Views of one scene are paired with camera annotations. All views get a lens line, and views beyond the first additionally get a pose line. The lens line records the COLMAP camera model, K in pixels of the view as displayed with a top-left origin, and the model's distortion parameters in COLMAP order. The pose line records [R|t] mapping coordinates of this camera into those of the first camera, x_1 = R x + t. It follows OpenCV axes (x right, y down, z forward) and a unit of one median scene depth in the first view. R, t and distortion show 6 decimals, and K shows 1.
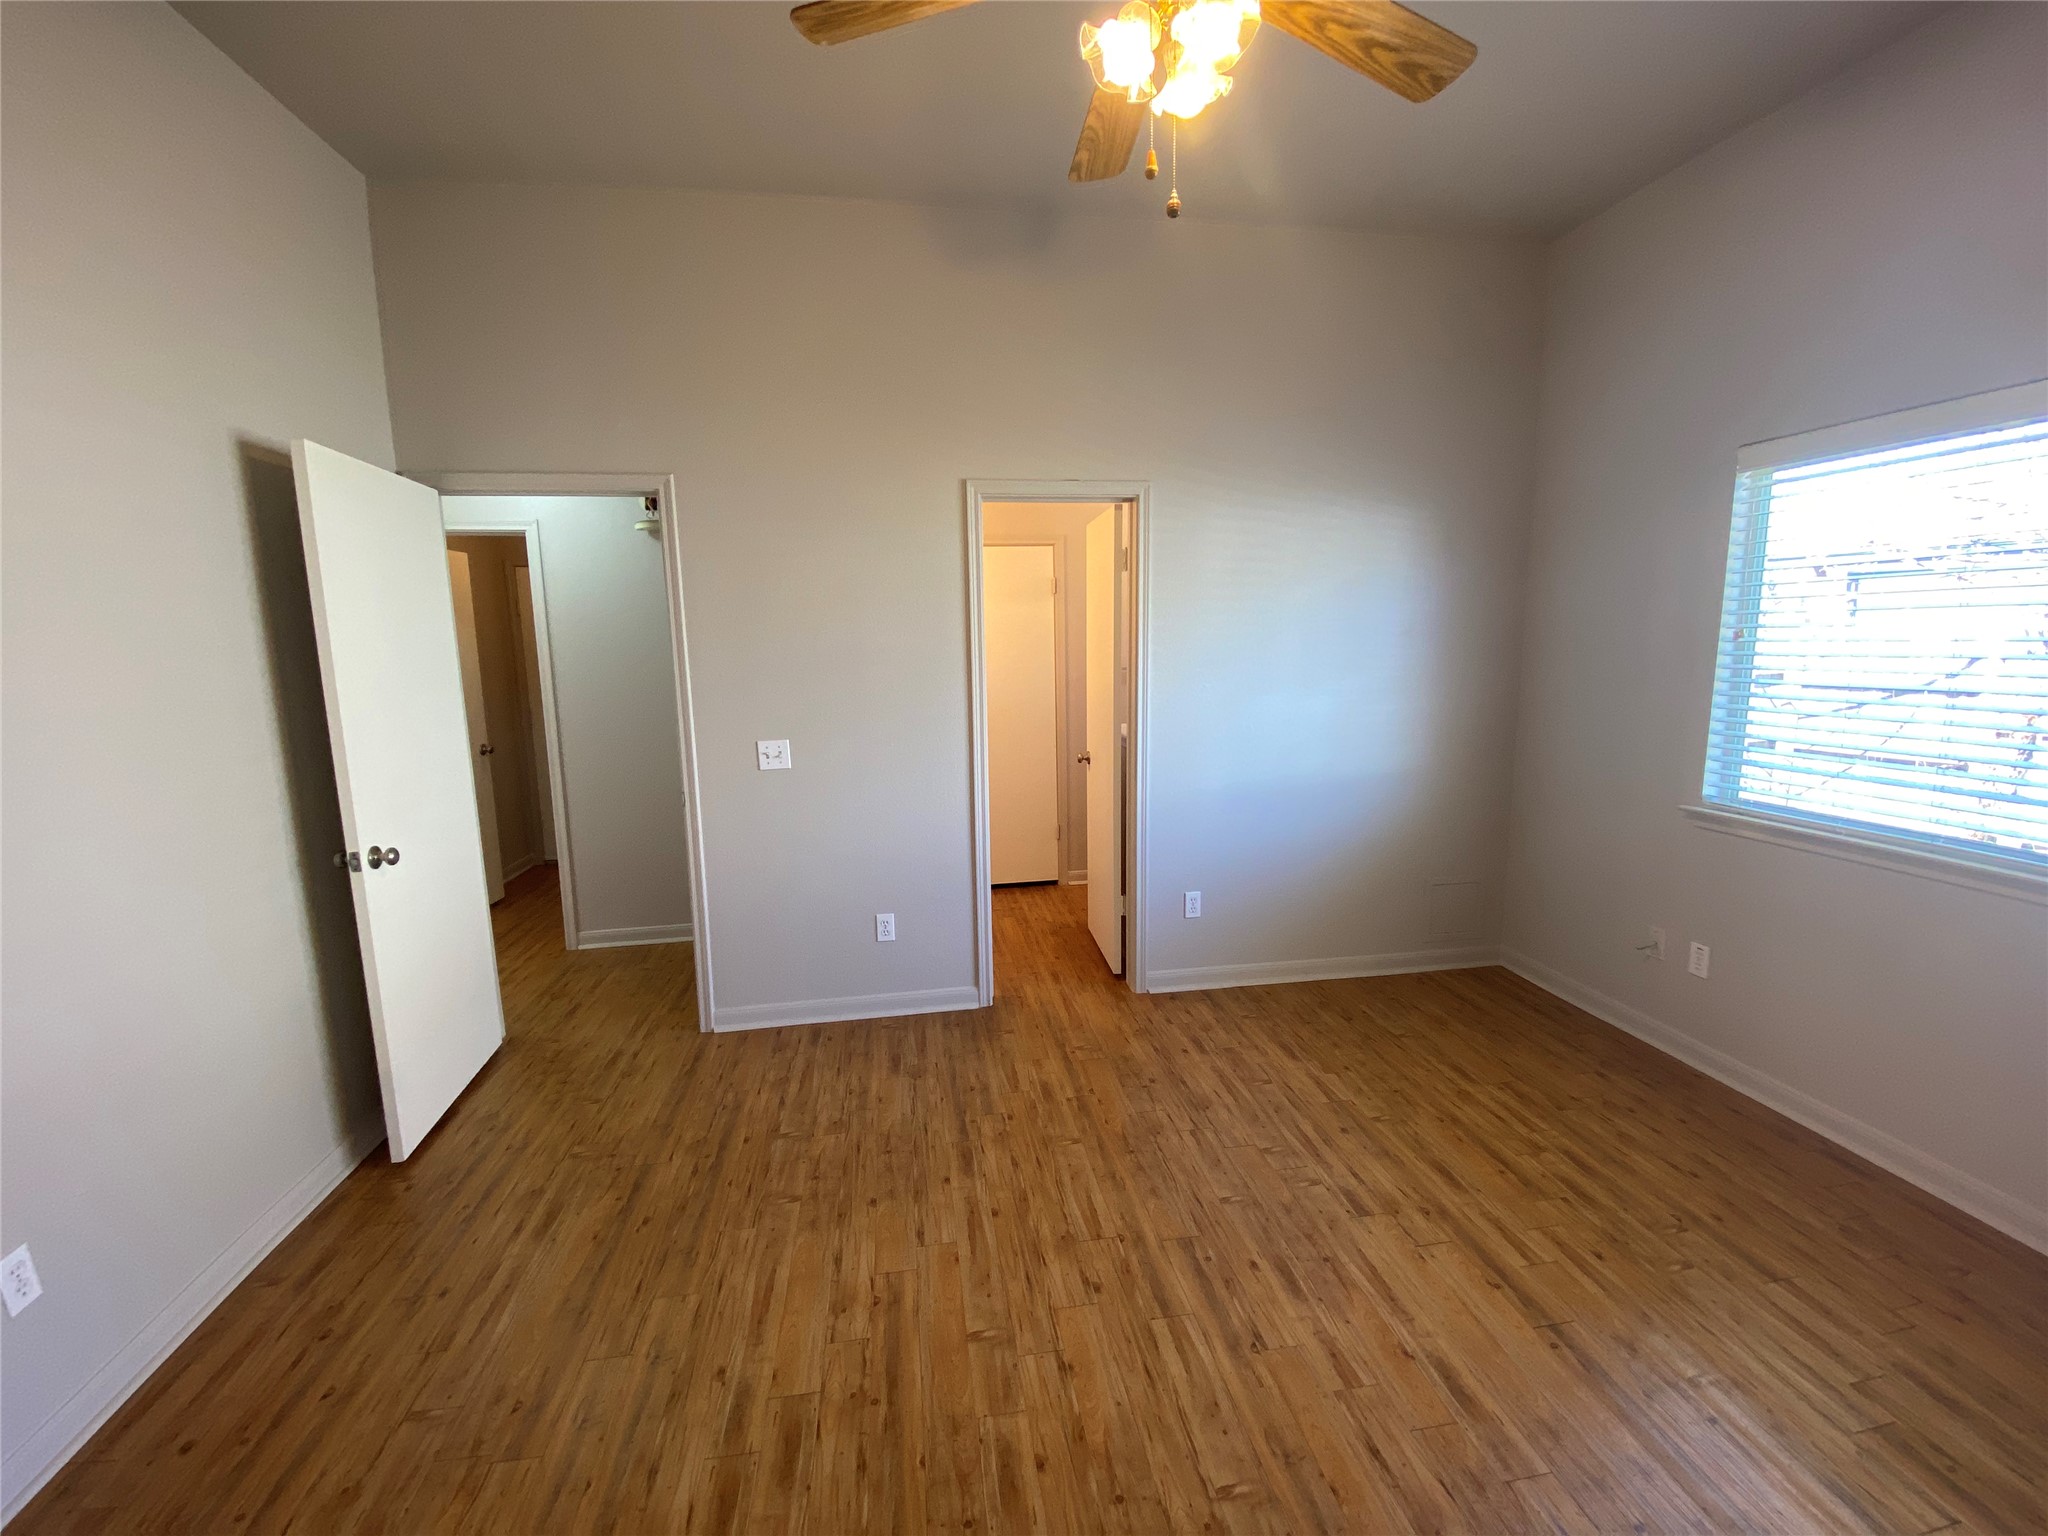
lens RADIAL K [[834.9, 0, 1017.5], [0, 834.9, 770.1], [0, 0, 1]] dist [0.002181, -0.000473]
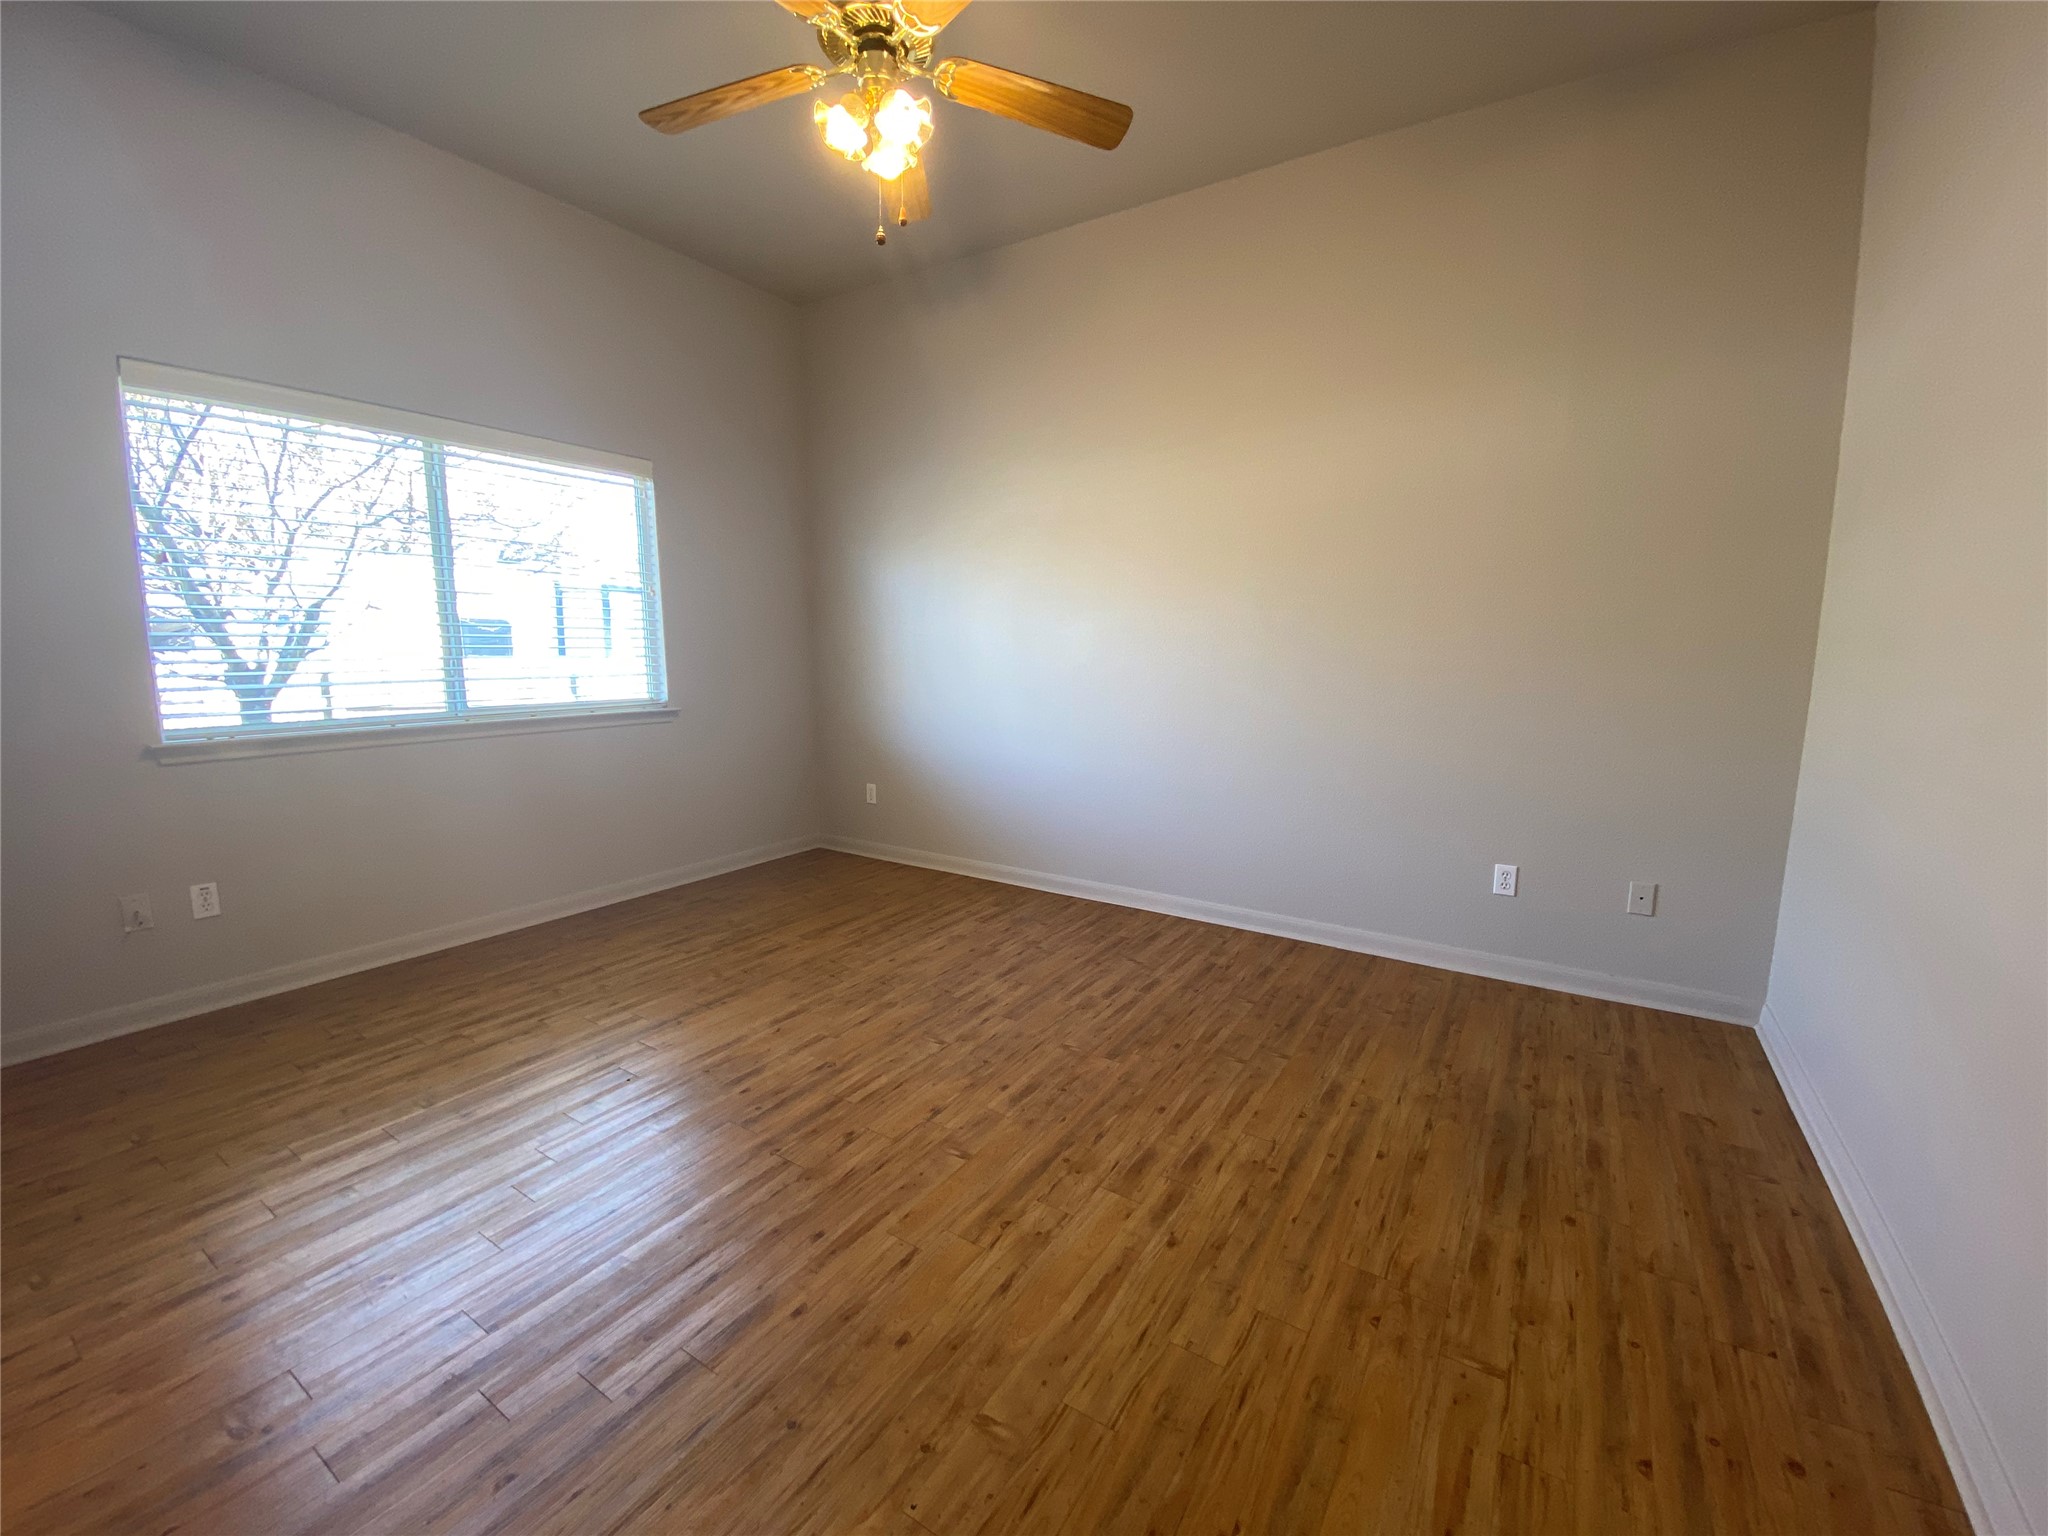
lens RADIAL K [[834.9, 0, 1012.5], [0, 834.9, 763.1], [0, 0, 1]] dist [0.002181, -0.000473]
pose [[-0.744539, -0.075807, 0.663260, -0.757525], [0.111510, 0.965451, 0.235521, -0.075636], [-0.658199, 0.249315, -0.710363, 1.541805]]
